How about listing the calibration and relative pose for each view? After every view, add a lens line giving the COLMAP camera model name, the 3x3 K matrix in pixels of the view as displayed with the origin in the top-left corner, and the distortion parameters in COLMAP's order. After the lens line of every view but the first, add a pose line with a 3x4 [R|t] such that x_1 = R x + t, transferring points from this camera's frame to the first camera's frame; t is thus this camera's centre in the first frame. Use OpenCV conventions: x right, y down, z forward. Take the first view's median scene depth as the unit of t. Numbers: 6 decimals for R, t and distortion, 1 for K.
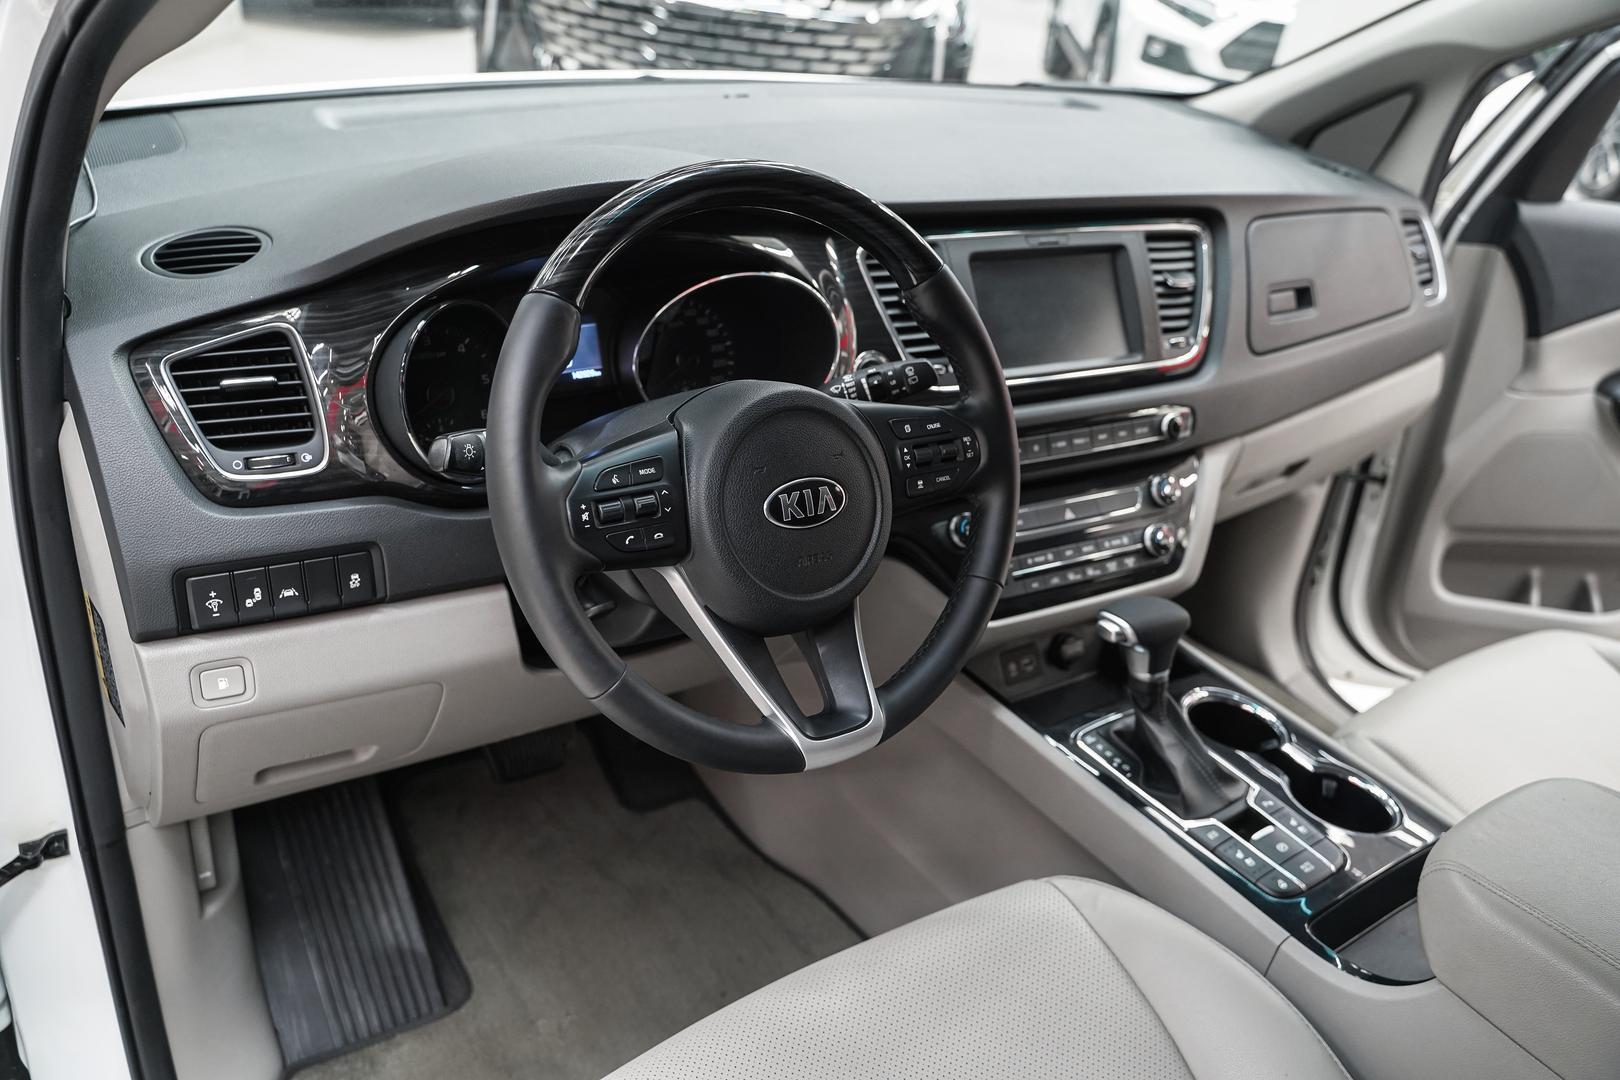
lens RADIAL K [[1290.4, 0, 810.0], [0, 1290.4, 540.0], [0, 0, 1]] dist [-0.011738, 0.002544]
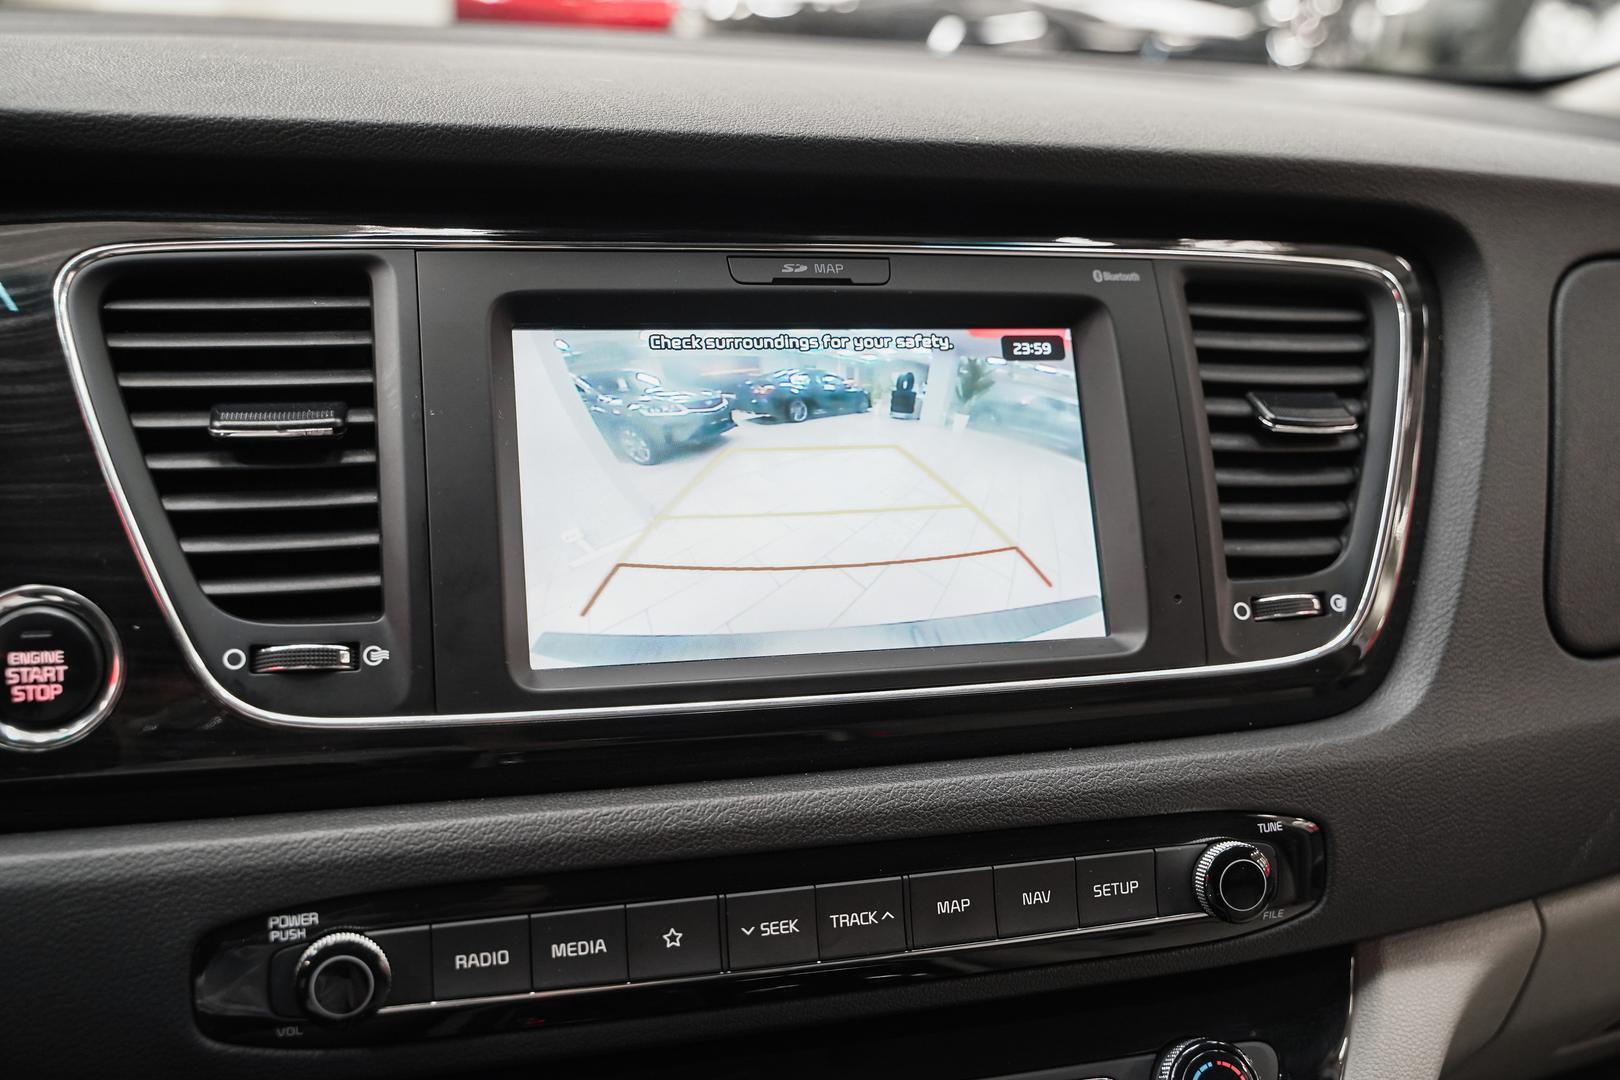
lens RADIAL K [[1577.3, 0, 810.0], [0, 1577.3, 540.0], [0, 0, 1]] dist [-0.008202, -0.015724]
pose [[0.967285, 0.041248, -0.250318, 0.289250], [-0.082384, 0.984291, -0.156155, -0.106213], [0.239945, 0.171668, 0.955488, 0.642261]]
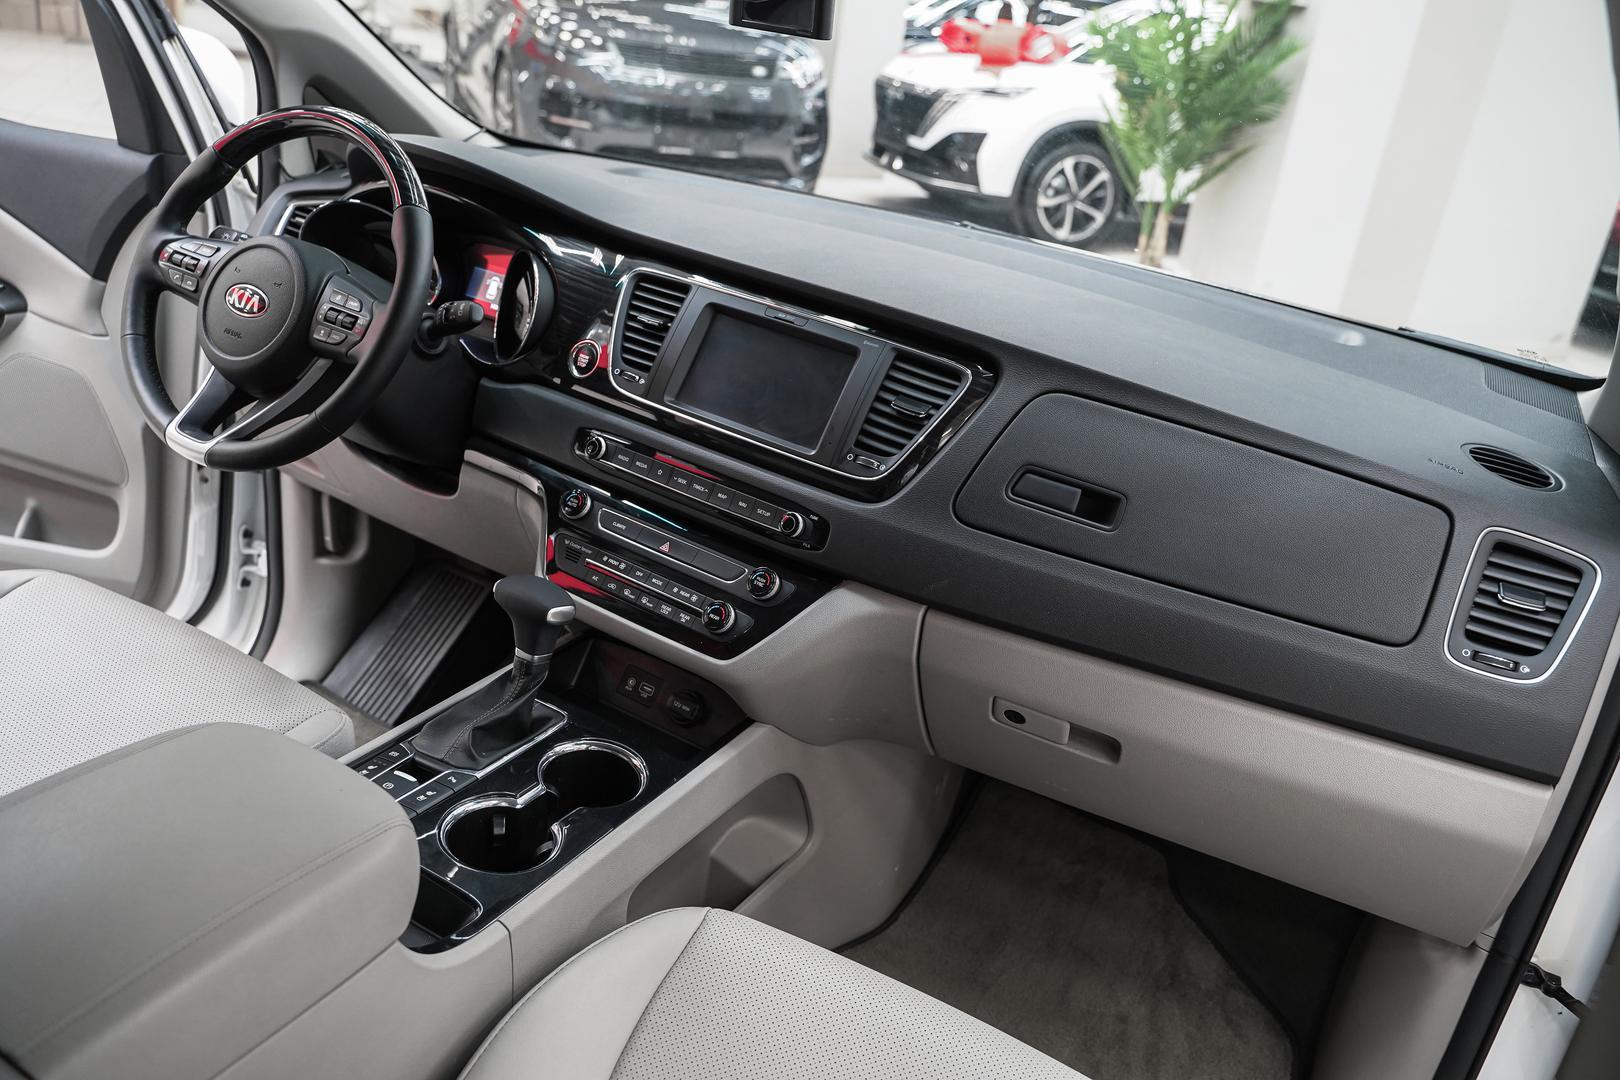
lens RADIAL K [[1290.4, 0, 810.0], [0, 1290.4, 540.0], [0, 0, 1]] dist [-0.011738, 0.002544]
pose [[0.431914, 0.308498, -0.847513, 1.165573], [-0.509175, 0.859018, 0.053197, -0.143587], [0.744440, 0.408556, 0.528101, 0.535011]]
